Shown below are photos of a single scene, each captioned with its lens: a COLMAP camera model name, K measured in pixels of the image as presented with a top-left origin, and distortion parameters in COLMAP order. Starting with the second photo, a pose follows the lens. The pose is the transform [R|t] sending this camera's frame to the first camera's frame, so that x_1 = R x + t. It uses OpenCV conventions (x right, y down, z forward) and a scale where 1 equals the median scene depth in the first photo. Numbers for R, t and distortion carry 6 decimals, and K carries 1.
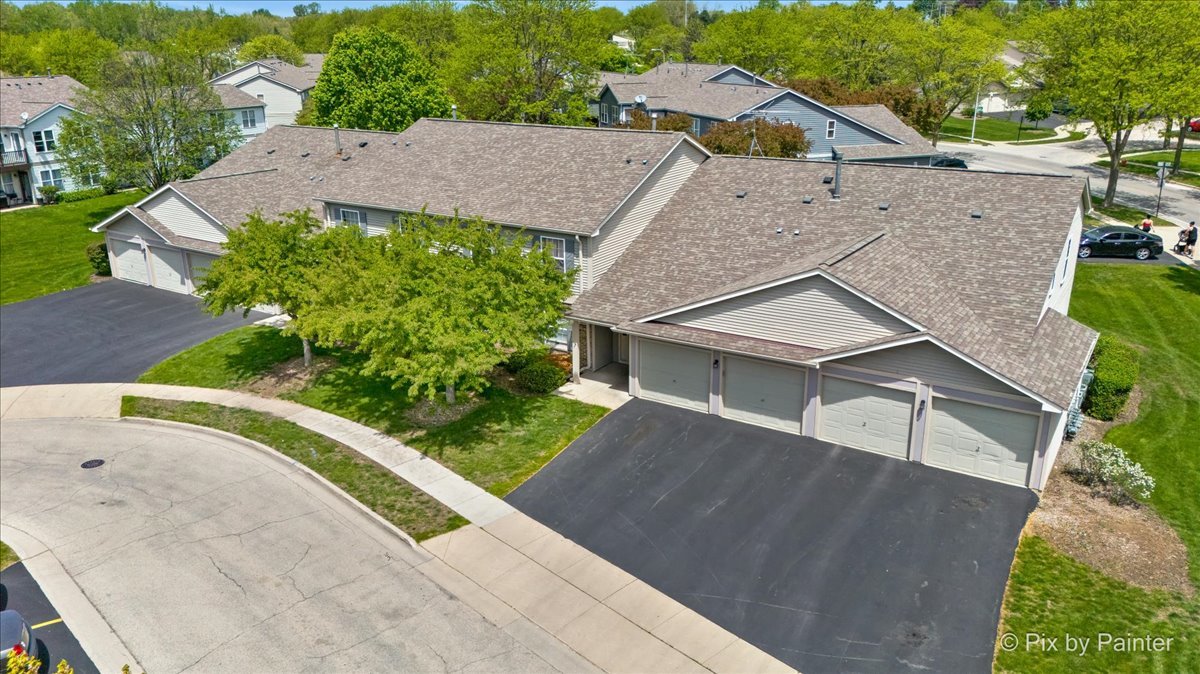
lens RADIAL K [[882.8, 0, 600.0], [0, 882.8, 337.0], [0, 0, 1]] dist [0.100560, -0.130369]
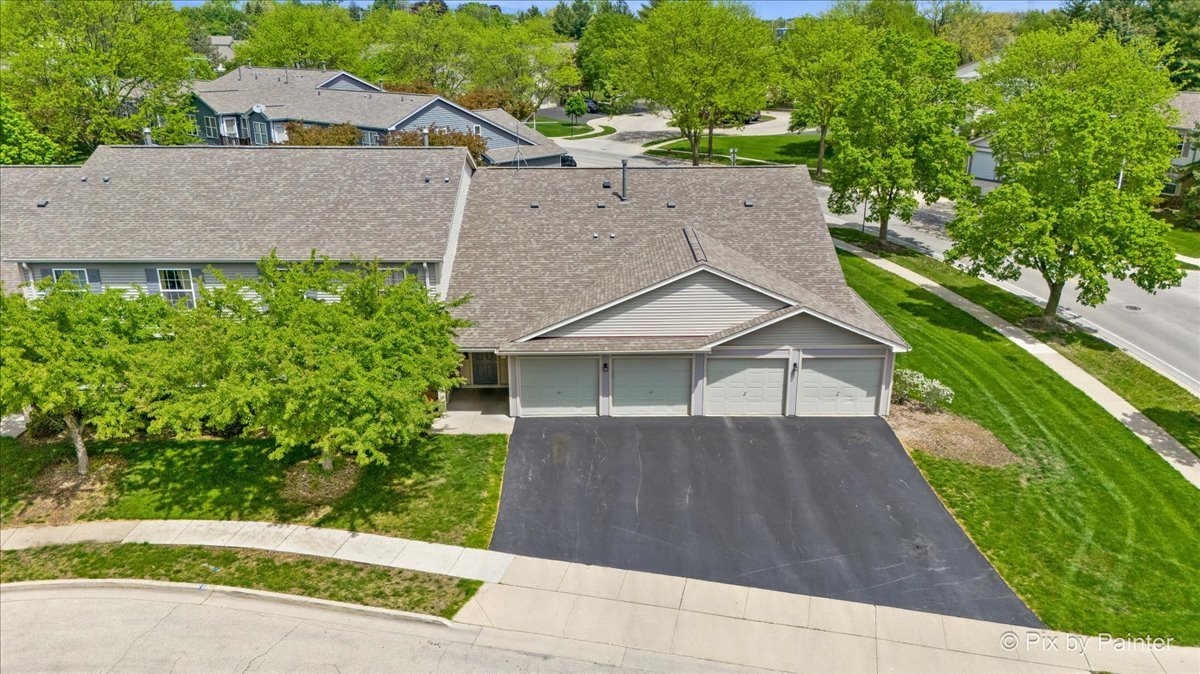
lens RADIAL K [[877.3, 0, 600.0], [0, 877.3, 337.0], [0, 0, 1]] dist [0.090192, -0.090523]
pose [[0.840840, -0.170079, 0.513869, -0.384582], [0.167990, 0.984471, 0.050956, -0.056592], [-0.514556, 0.043479, 0.856354, 0.107397]]
